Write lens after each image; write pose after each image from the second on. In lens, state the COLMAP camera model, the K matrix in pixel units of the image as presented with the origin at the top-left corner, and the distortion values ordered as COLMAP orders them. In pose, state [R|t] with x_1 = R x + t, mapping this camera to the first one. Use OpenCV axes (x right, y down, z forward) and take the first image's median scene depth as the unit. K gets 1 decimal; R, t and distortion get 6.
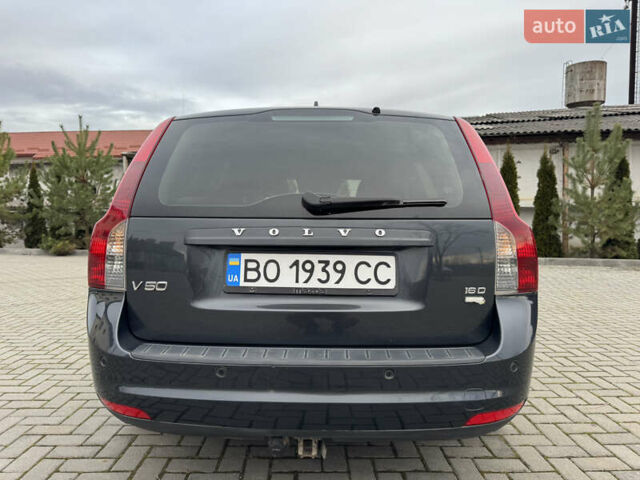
lens RADIAL K [[453.3, 0, 322.1], [0, 453.3, 236.9], [0, 0, 1]] dist [0.000293, -0.003749]
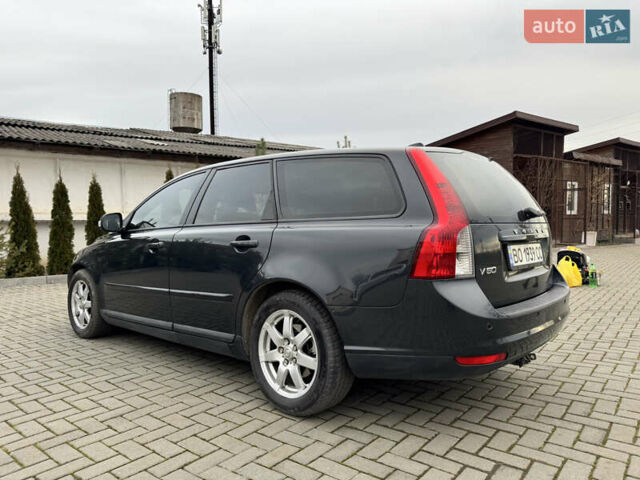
lens RADIAL K [[453.3, 0, 322.1], [0, 453.3, 236.9], [0, 0, 1]] dist [0.000293, -0.003749]
pose [[0.647779, -0.027232, 0.761341, -1.350070], [0.050194, 0.998715, -0.006985, -0.004961], [-0.760173, 0.042740, 0.648314, 0.348893]]
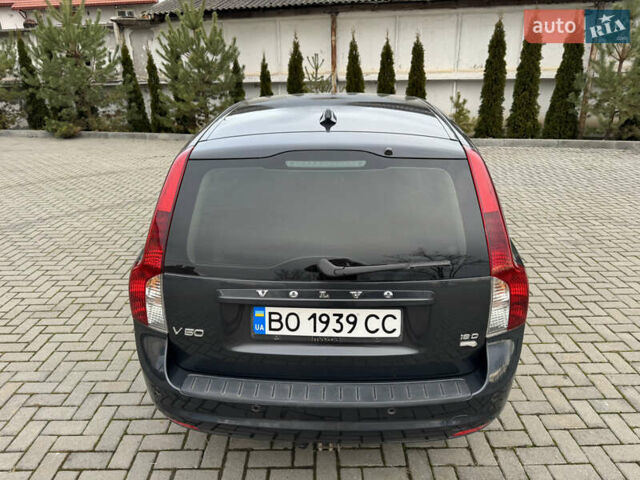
lens RADIAL K [[453.3, 0, 322.1], [0, 453.3, 236.9], [0, 0, 1]] dist [0.000293, -0.003749]
pose [[0.999814, -0.006839, -0.018014, -0.010346], [0.012180, 0.948742, 0.315817, -0.354320], [0.014931, -0.315978, 0.948649, -0.015052]]
